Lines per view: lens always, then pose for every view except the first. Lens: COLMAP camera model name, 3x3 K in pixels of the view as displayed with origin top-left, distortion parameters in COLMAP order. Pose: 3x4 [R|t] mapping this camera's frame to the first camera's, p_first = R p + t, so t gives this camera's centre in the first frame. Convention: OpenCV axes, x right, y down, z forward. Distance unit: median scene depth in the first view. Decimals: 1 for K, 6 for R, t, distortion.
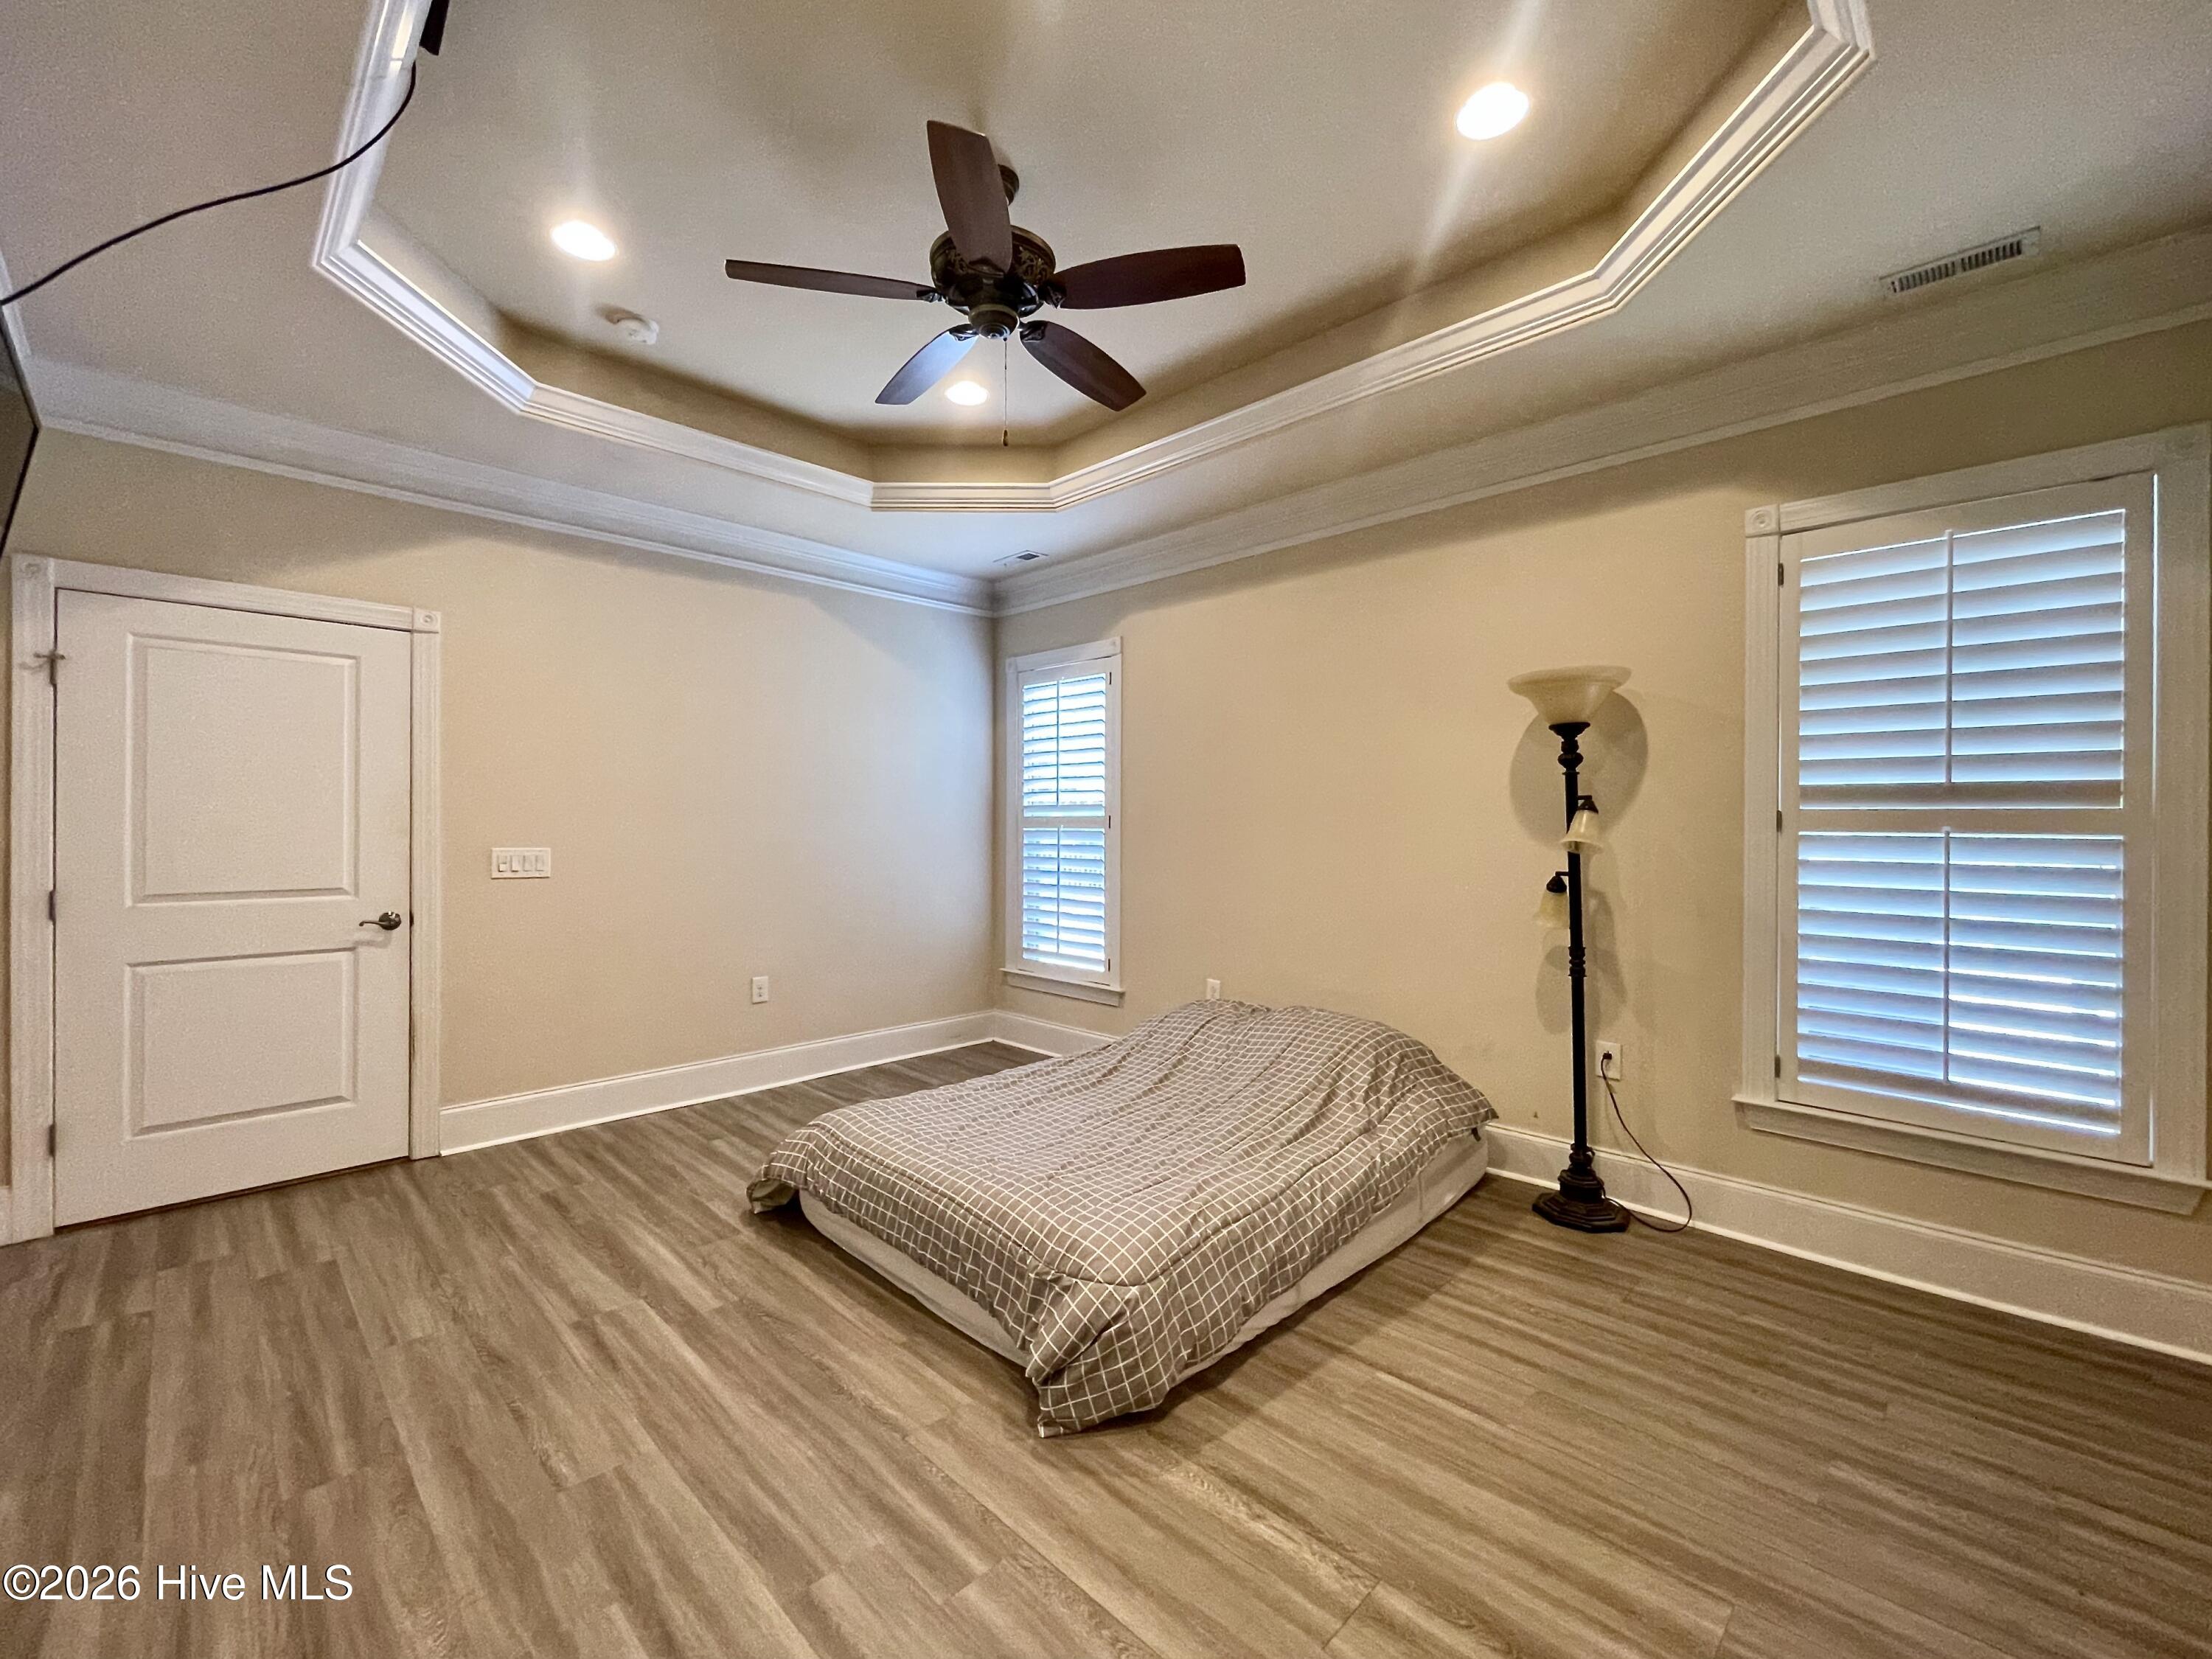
lens RADIAL K [[924.8, 0, 1098.3], [0, 924.8, 827.8], [0, 0, 1]] dist [0.000039, 0.000358]
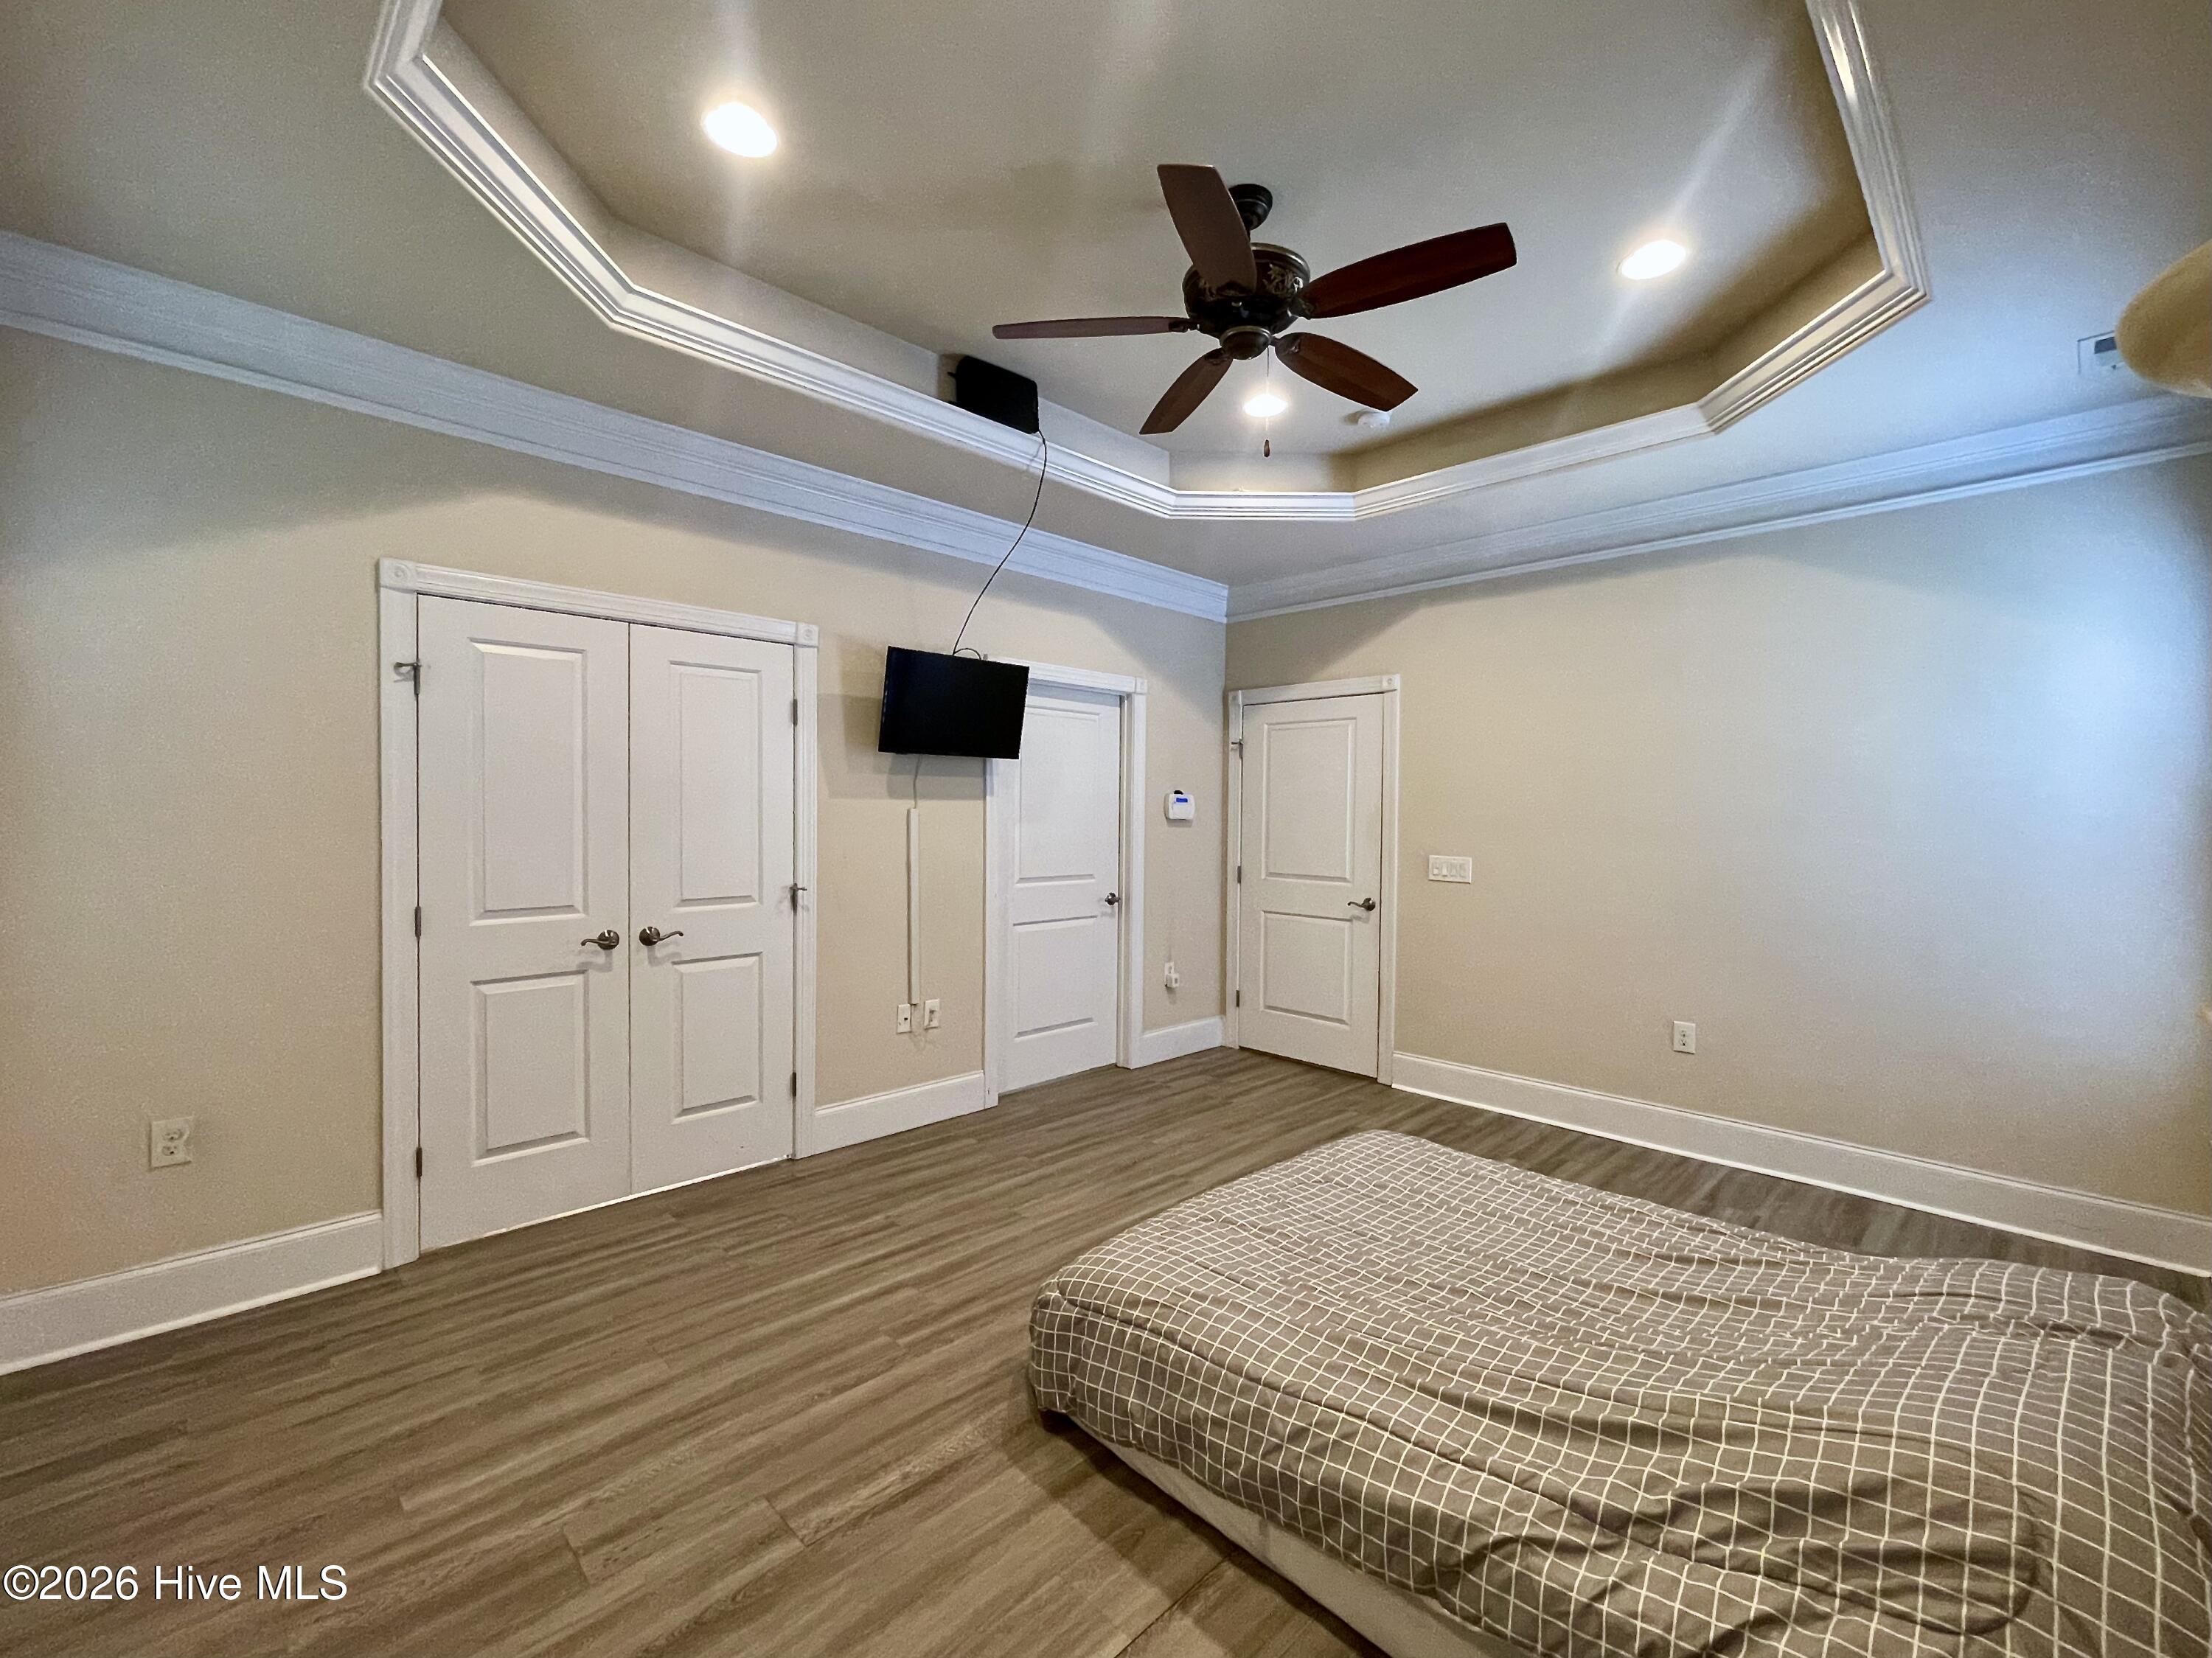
lens RADIAL K [[924.8, 0, 1098.3], [0, 924.8, 827.3], [0, 0, 1]] dist [0.000039, 0.000358]
pose [[-0.004760, 0.013087, -0.999903, 0.828140], [-0.014055, 0.999815, 0.013153, -0.036601], [0.999890, 0.014116, -0.004576, 0.796804]]
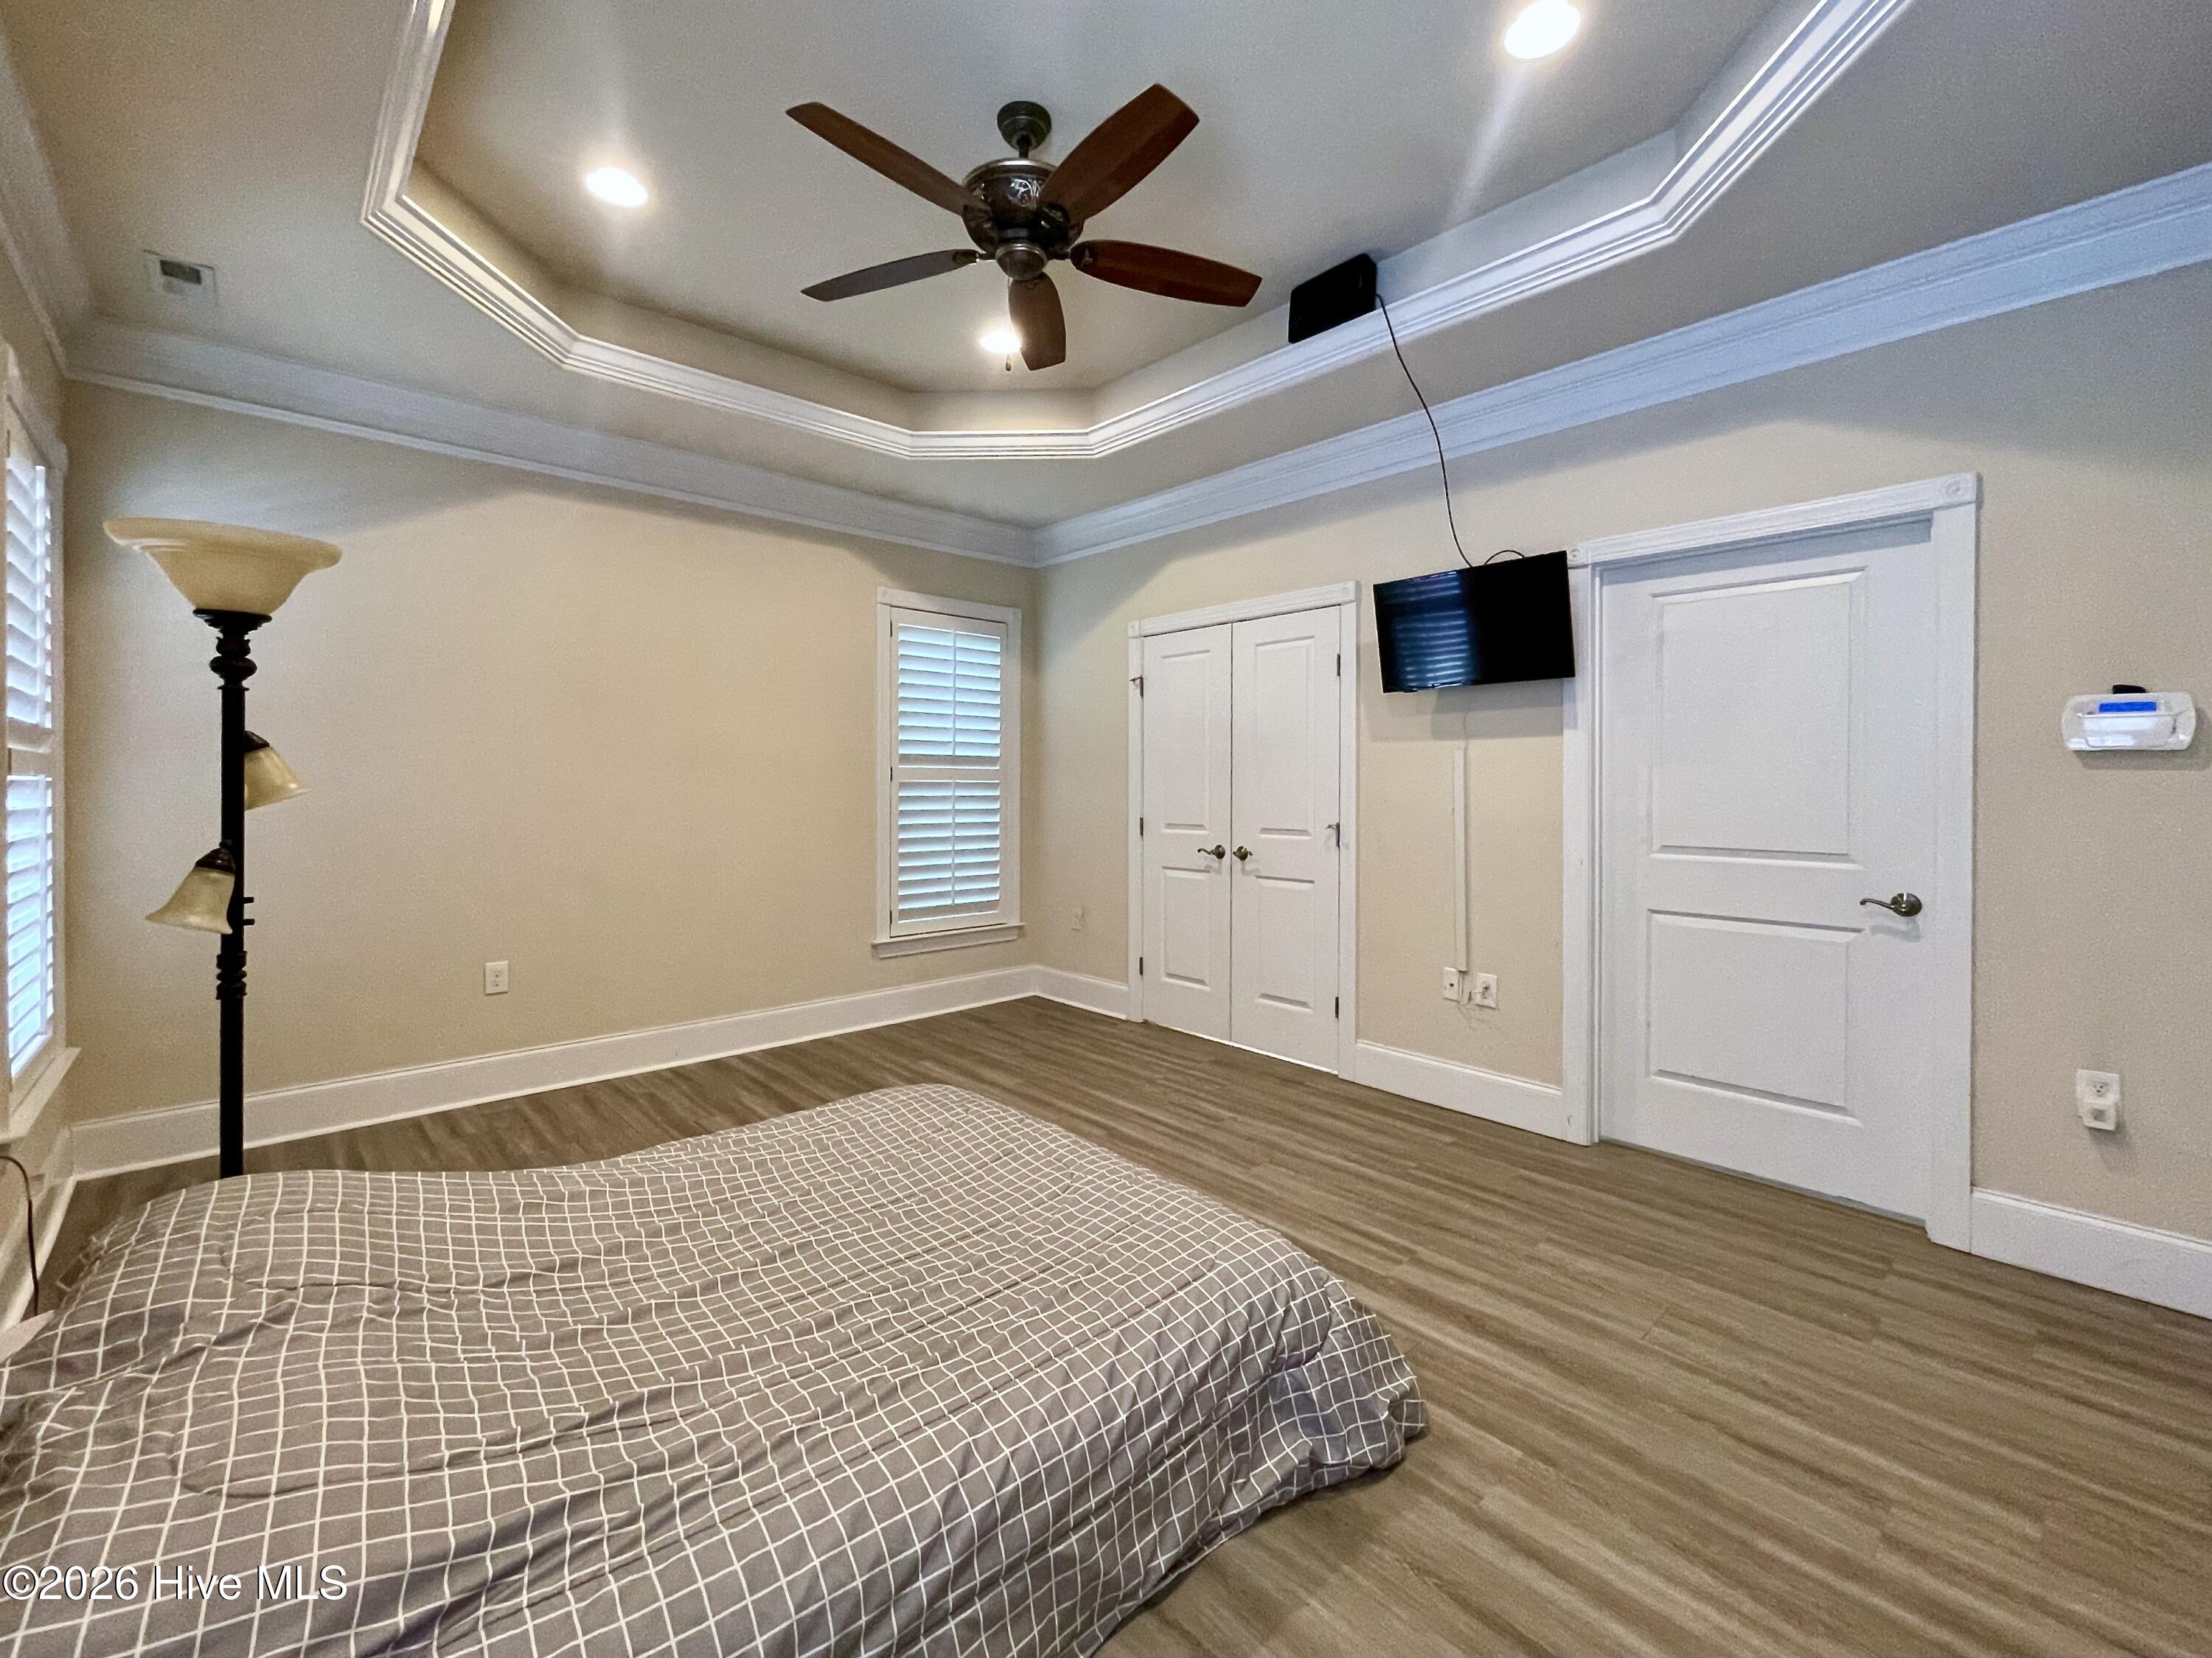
lens RADIAL K [[935.2, 0, 1094.9], [0, 935.2, 780.6], [0, 0, 1]] dist [0.000571, 0.000156]
pose [[-0.999149, -0.000446, 0.041249, -0.224411], [-0.000098, 0.999964, 0.008436, -0.009081], [-0.041251, 0.008425, -0.999113, 1.881722]]
